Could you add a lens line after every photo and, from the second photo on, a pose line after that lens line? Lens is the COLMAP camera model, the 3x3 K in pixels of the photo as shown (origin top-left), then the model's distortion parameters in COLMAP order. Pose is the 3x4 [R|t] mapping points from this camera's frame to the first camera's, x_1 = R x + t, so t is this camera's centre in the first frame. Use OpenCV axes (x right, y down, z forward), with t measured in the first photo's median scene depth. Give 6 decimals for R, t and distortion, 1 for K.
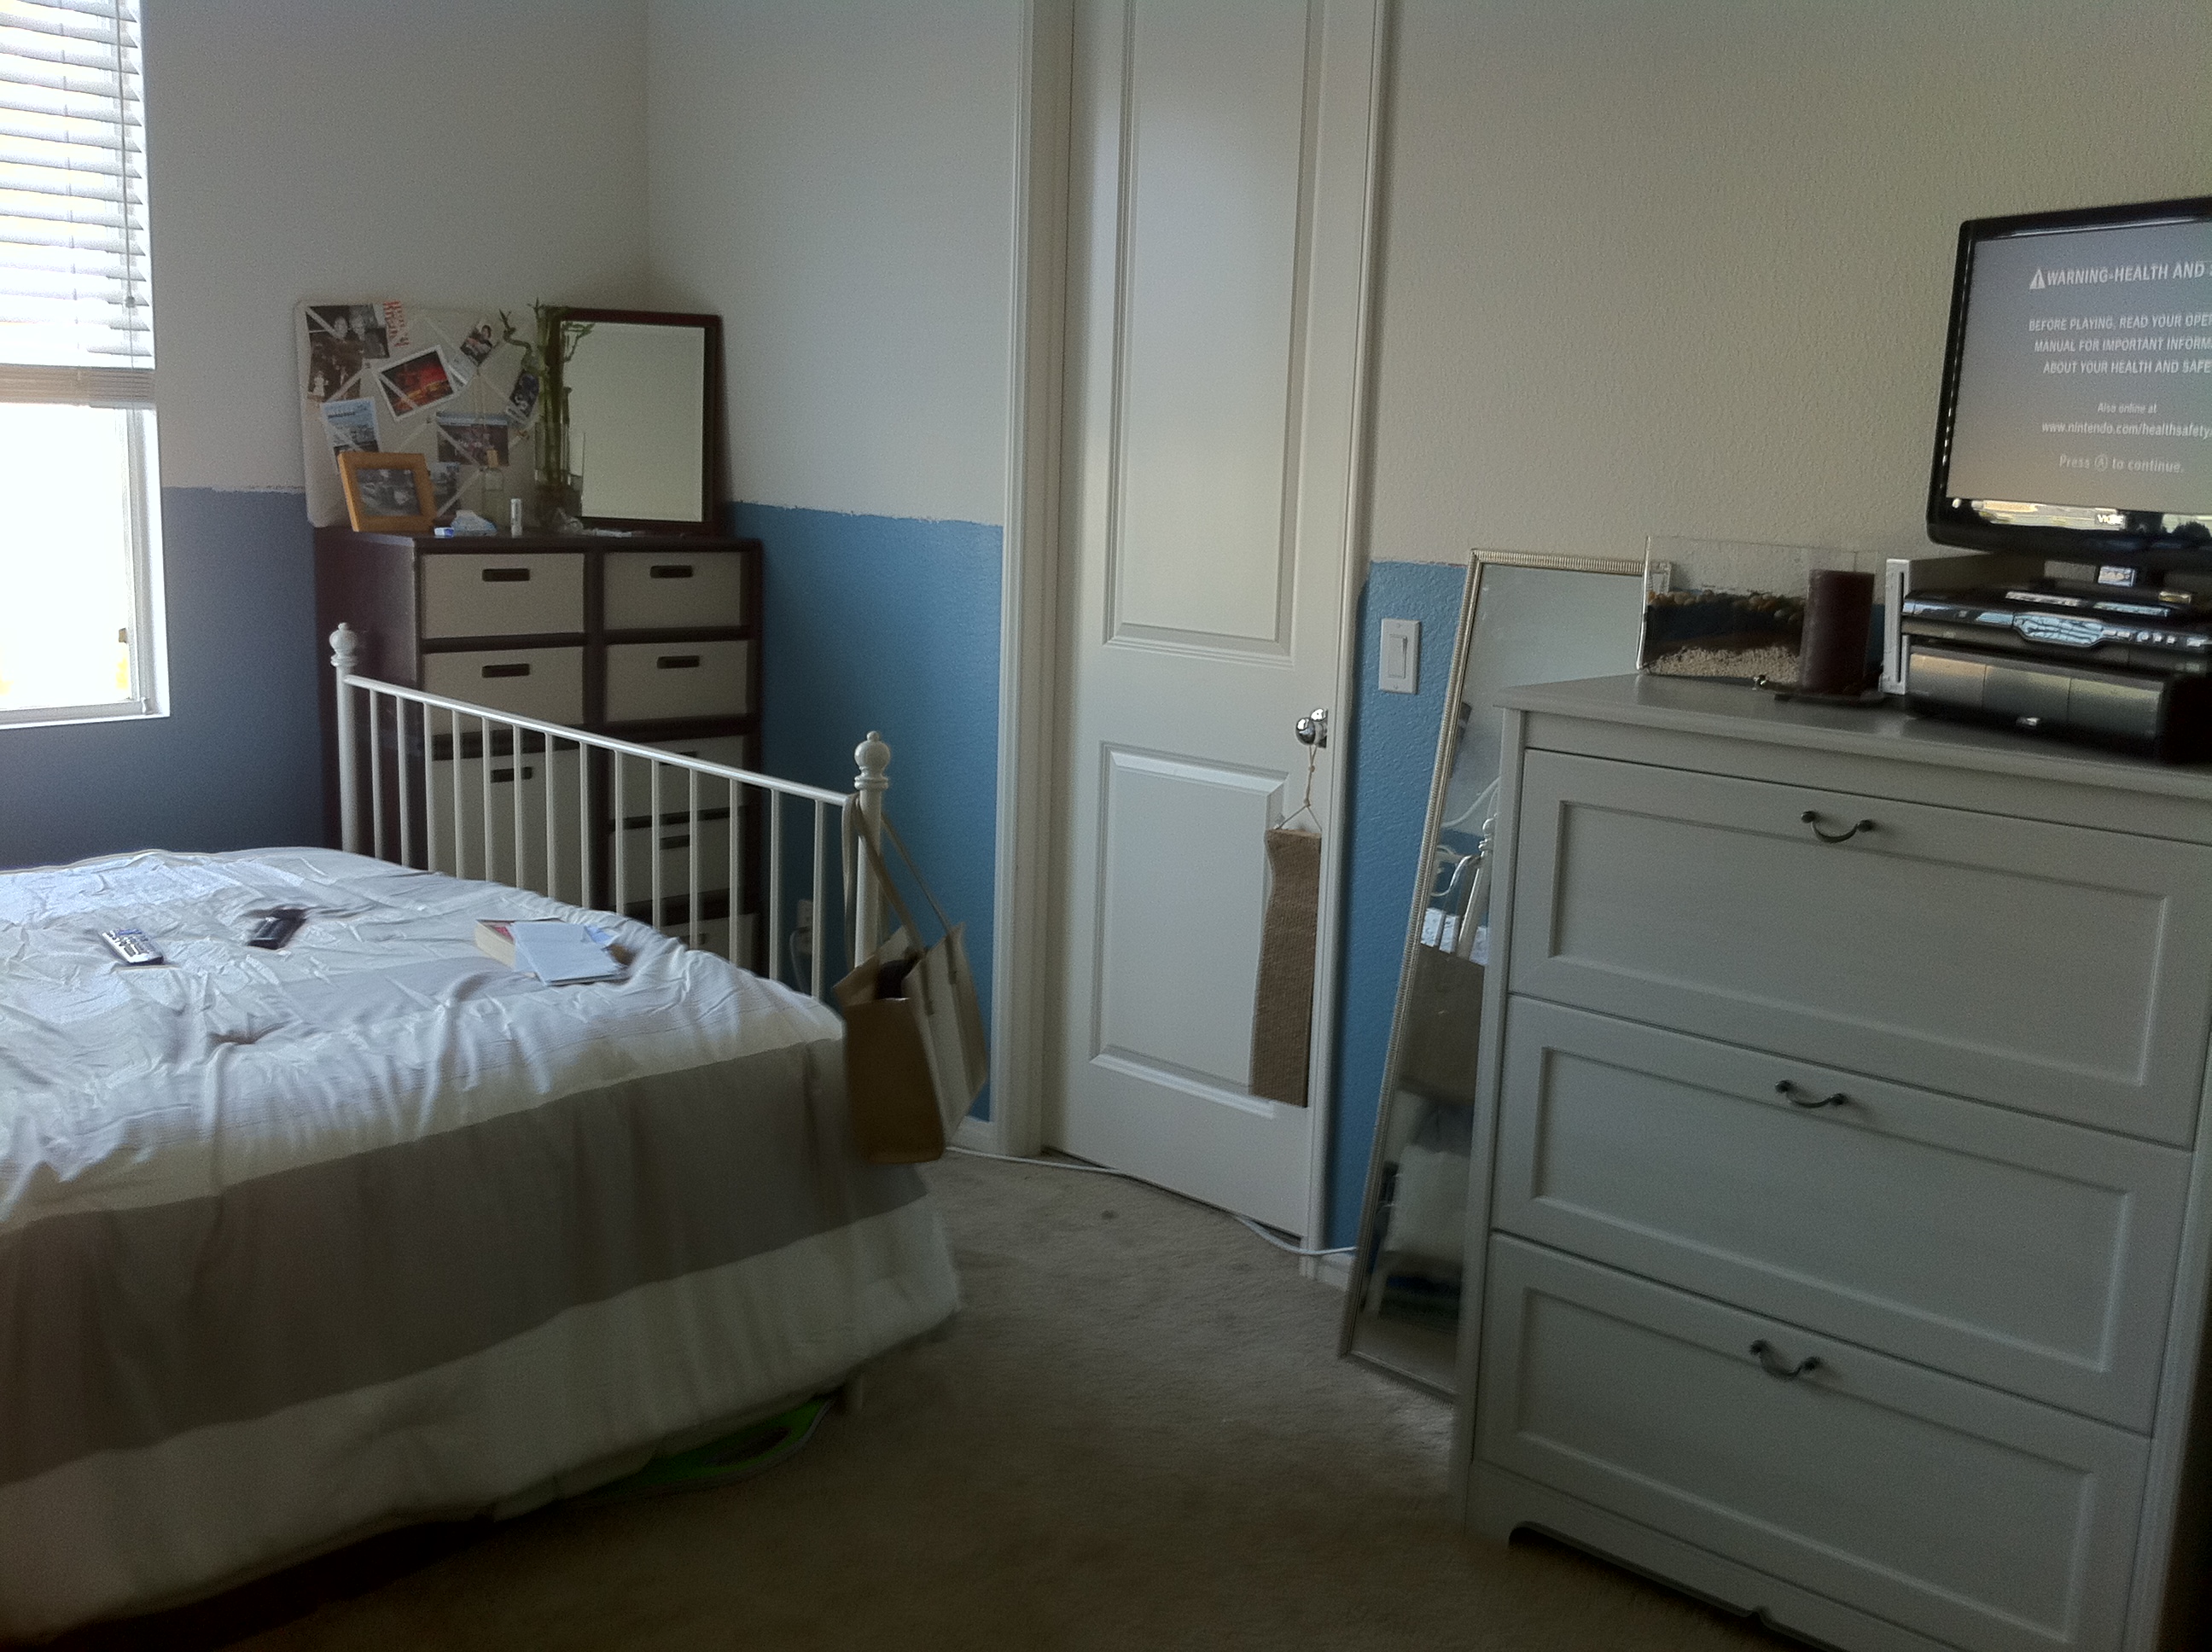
lens RADIAL K [[2068.4, 0, 1106.0], [0, 2068.4, 826.0], [0, 0, 1]] dist [-0.003402, -0.005447]
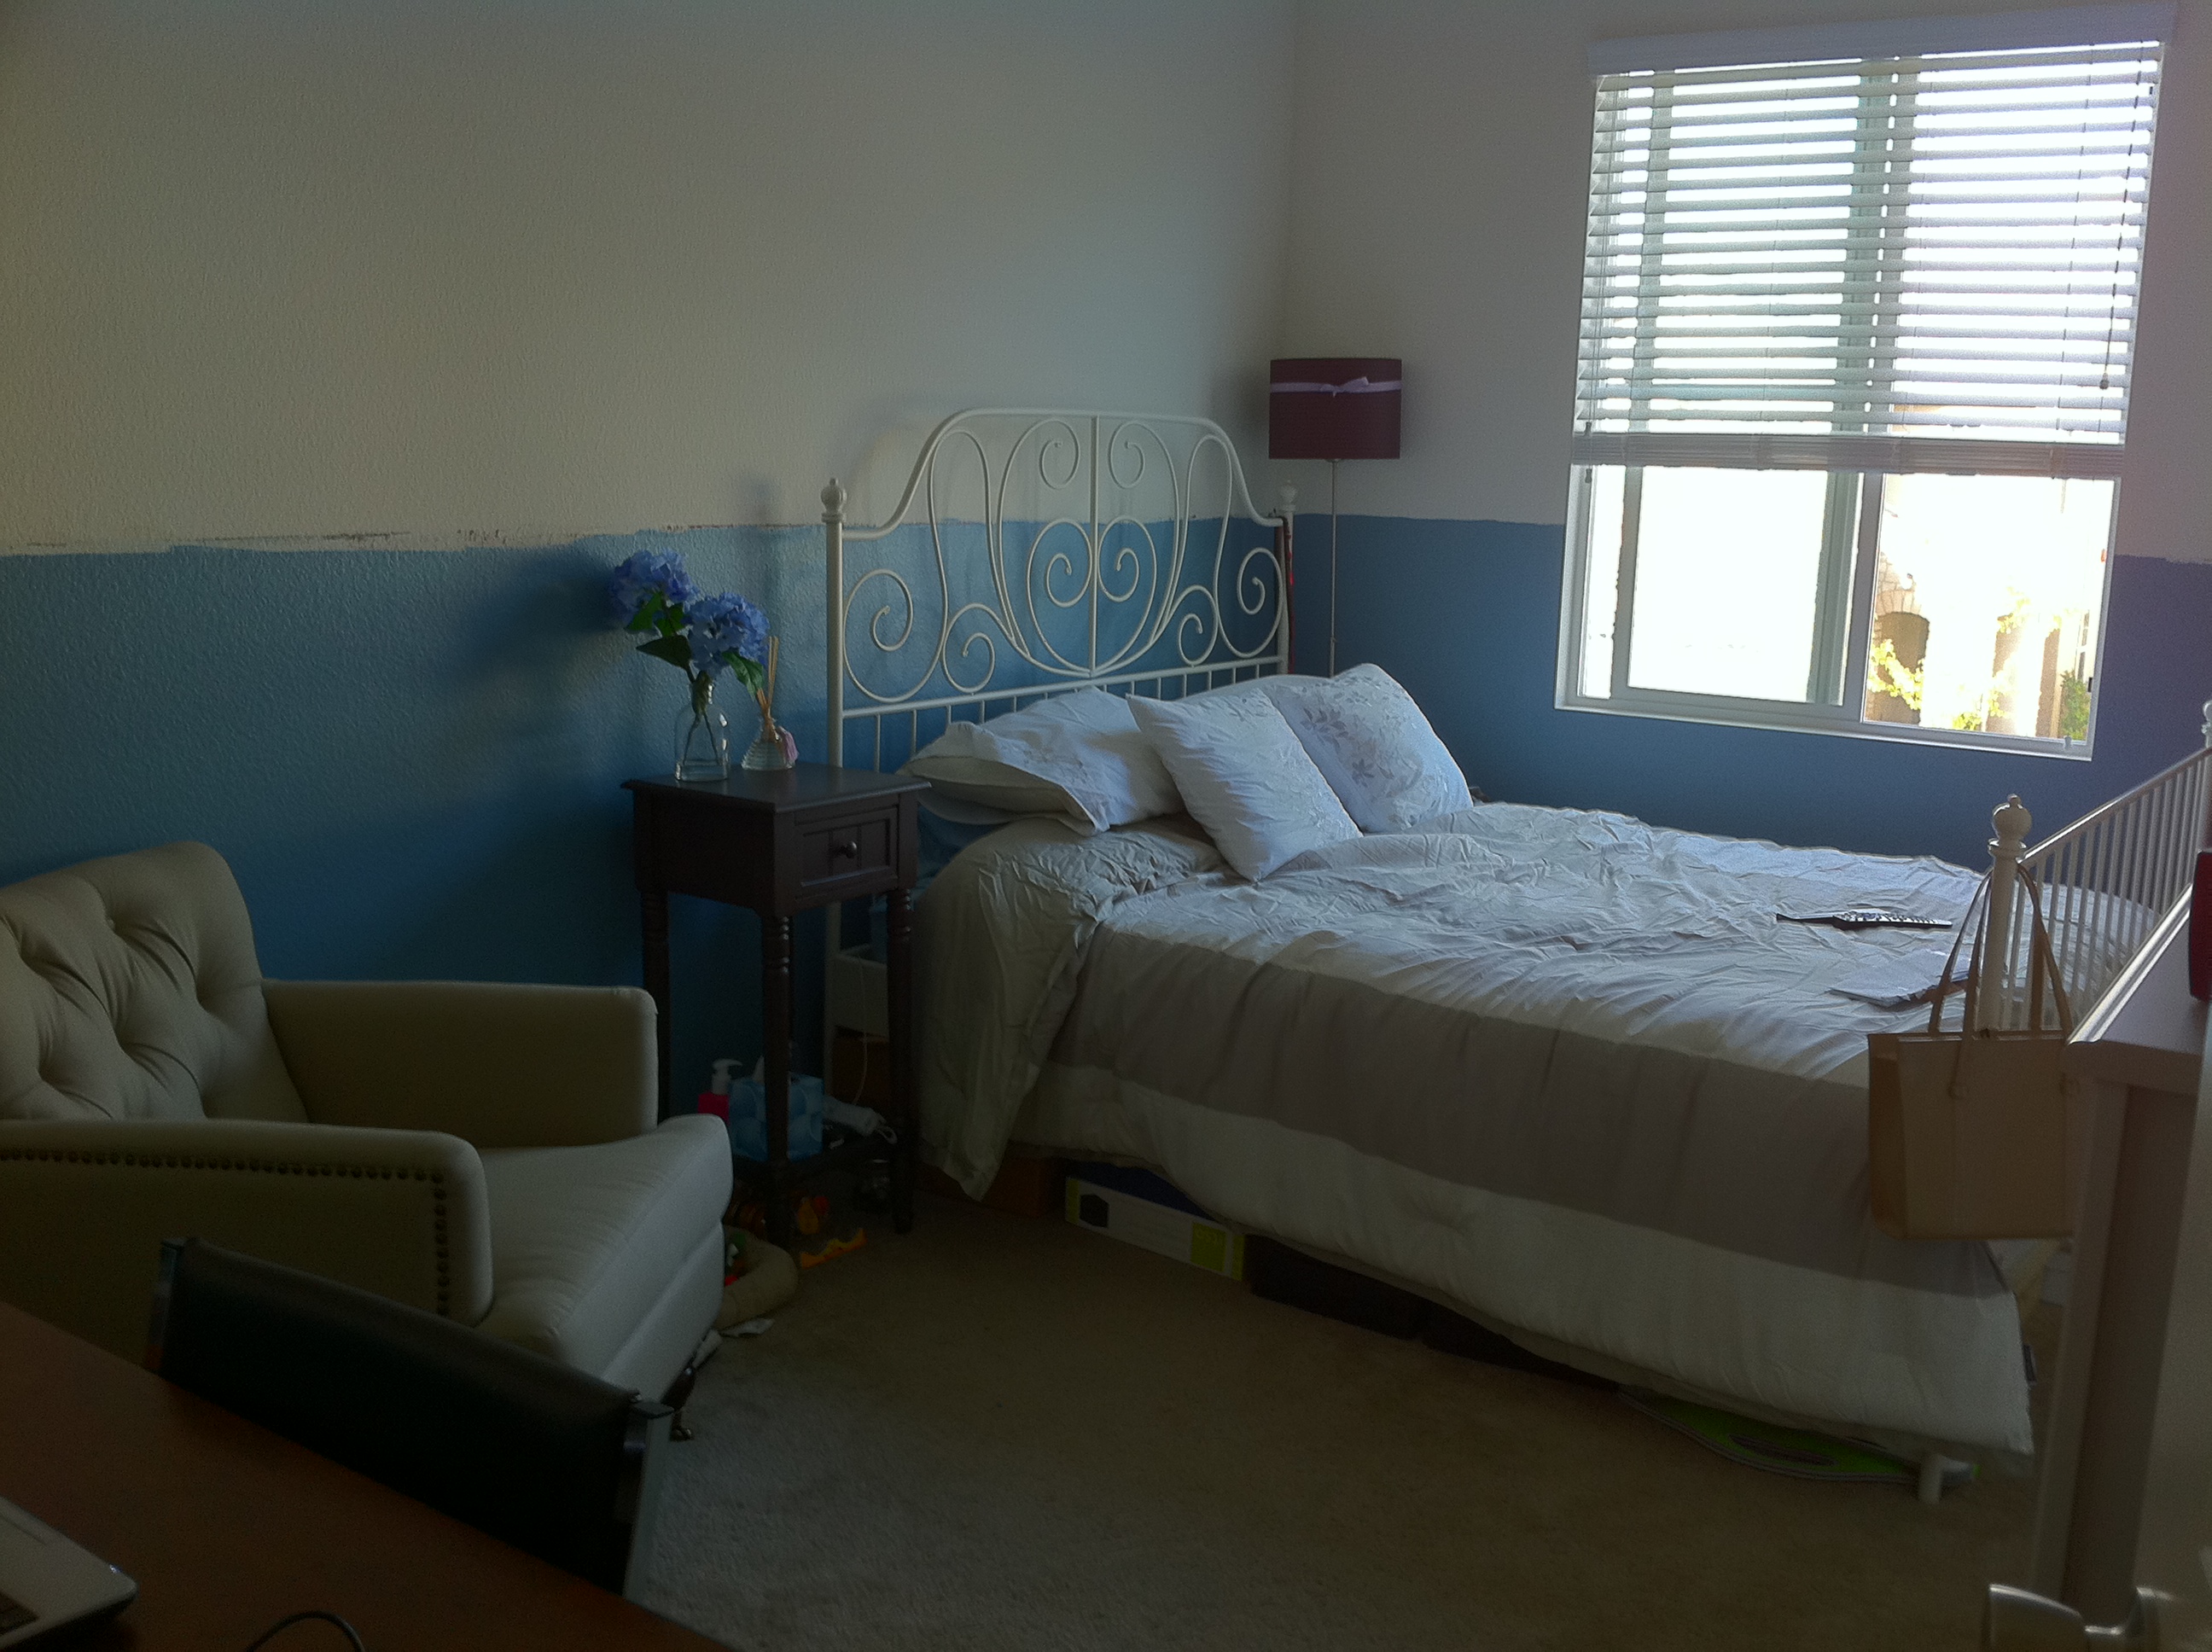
lens RADIAL K [[2068.4, 0, 1106.0], [0, 2068.4, 826.0], [0, 0, 1]] dist [-0.003402, -0.005447]
pose [[0.171906, 0.155258, -0.972802, 0.725496], [-0.206172, 0.971304, 0.118585, -0.059519], [0.963297, 0.180179, 0.198983, 0.404463]]
